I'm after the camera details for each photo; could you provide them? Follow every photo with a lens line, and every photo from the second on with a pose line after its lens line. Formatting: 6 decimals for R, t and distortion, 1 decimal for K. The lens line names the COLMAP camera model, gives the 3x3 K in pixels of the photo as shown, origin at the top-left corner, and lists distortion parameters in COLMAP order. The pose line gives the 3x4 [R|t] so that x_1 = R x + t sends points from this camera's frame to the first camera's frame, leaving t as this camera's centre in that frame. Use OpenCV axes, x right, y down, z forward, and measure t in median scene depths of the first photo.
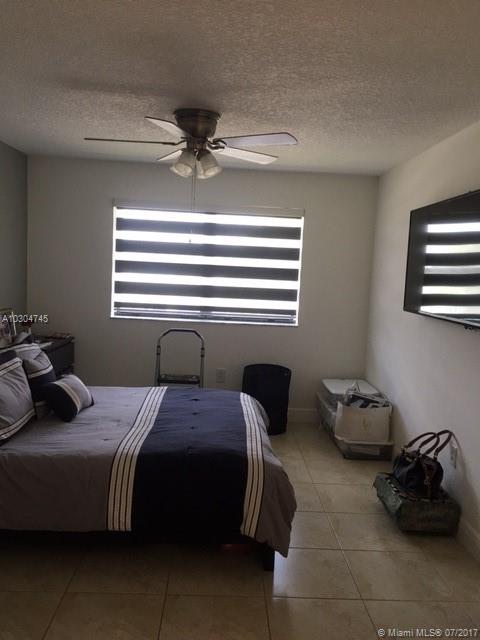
lens RADIAL K [[543.3, 0, 243.5], [0, 543.3, 316.6], [0, 0, 1]] dist [0.087182, -0.126882]
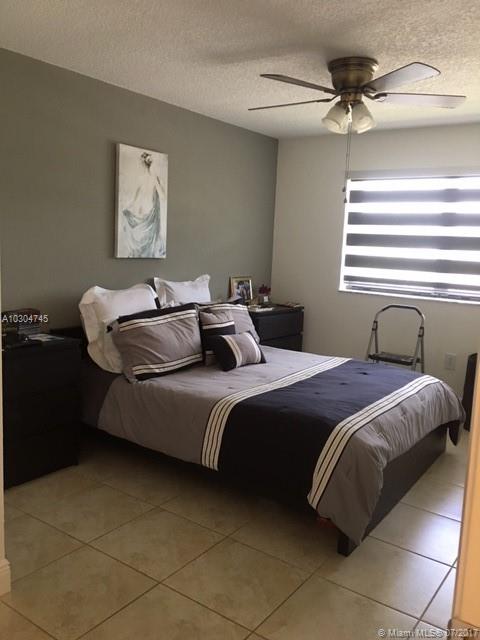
lens RADIAL K [[544.8, 0, 242.0], [0, 544.8, 312.3], [0, 0, 1]] dist [0.094981, -0.130533]
pose [[0.797238, 0.067037, -0.599931, 0.321189], [-0.062583, 0.997638, 0.028311, 0.035679], [0.600412, 0.014975, 0.799551, 0.122381]]
